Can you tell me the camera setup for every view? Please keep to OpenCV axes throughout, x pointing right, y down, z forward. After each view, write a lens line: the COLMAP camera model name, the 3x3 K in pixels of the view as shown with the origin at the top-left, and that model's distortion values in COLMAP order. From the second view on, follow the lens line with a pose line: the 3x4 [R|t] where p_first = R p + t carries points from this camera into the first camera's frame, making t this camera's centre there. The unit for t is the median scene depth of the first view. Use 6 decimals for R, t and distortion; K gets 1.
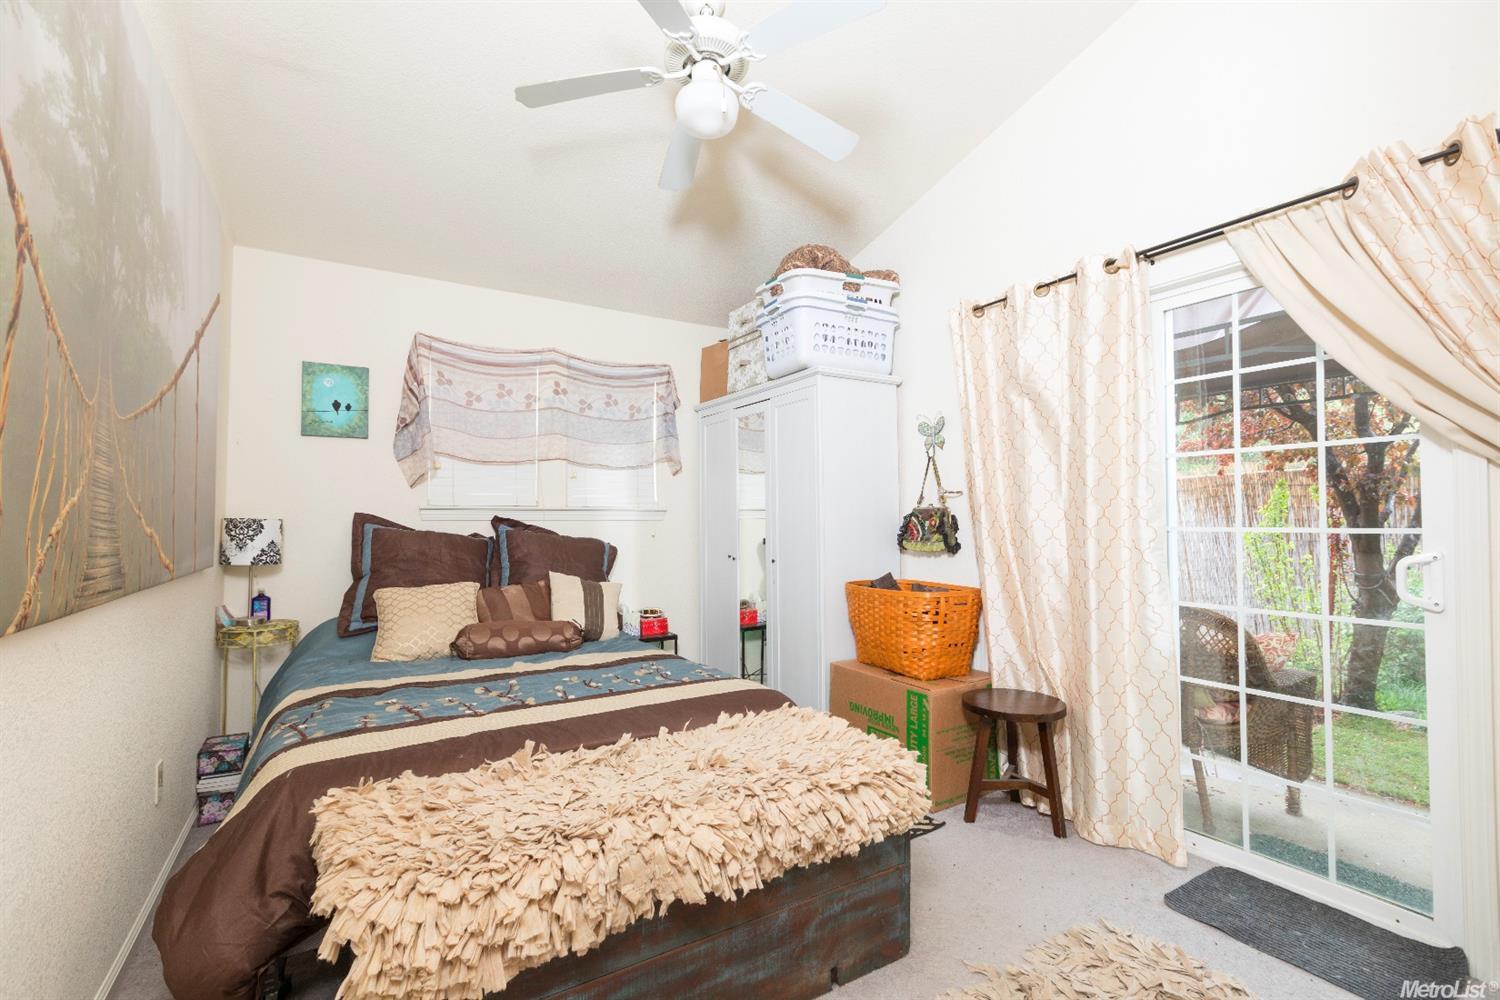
lens RADIAL K [[645.0, 0, 746.5], [0, 645.0, 501.9], [0, 0, 1]] dist [-0.000226, -0.000026]
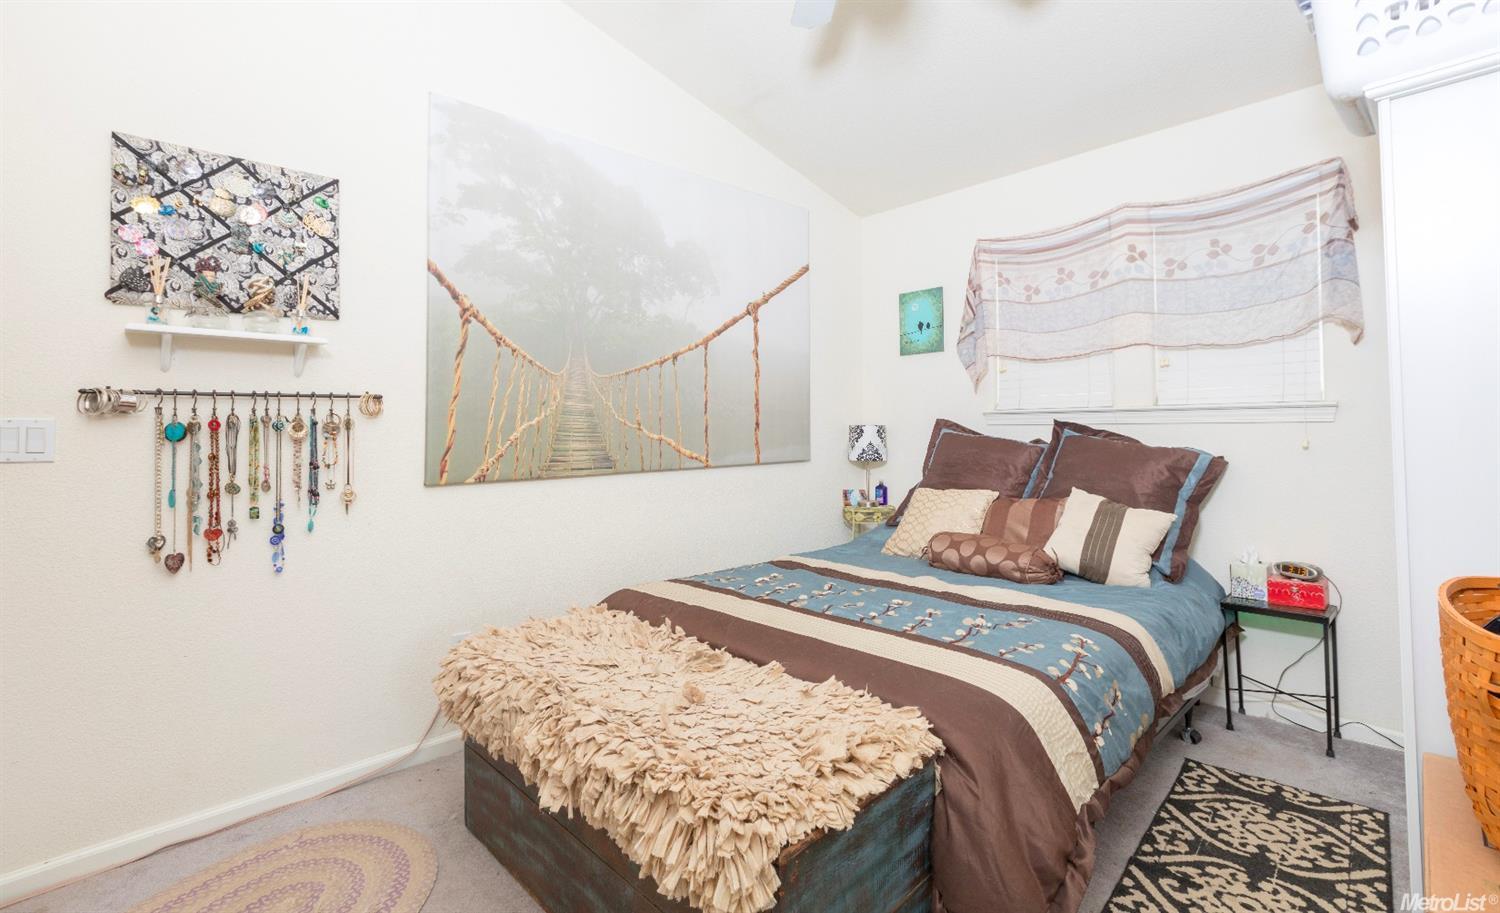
lens RADIAL K [[650.3, 0, 747.2], [0, 650.3, 410.8], [0, 0, 1]] dist [0.001287, 0.000150]
pose [[0.234085, -0.023523, -0.971932, 0.391811], [0.041636, 0.999033, -0.014151, 0.005396], [0.971324, -0.037155, 0.234838, 0.396111]]
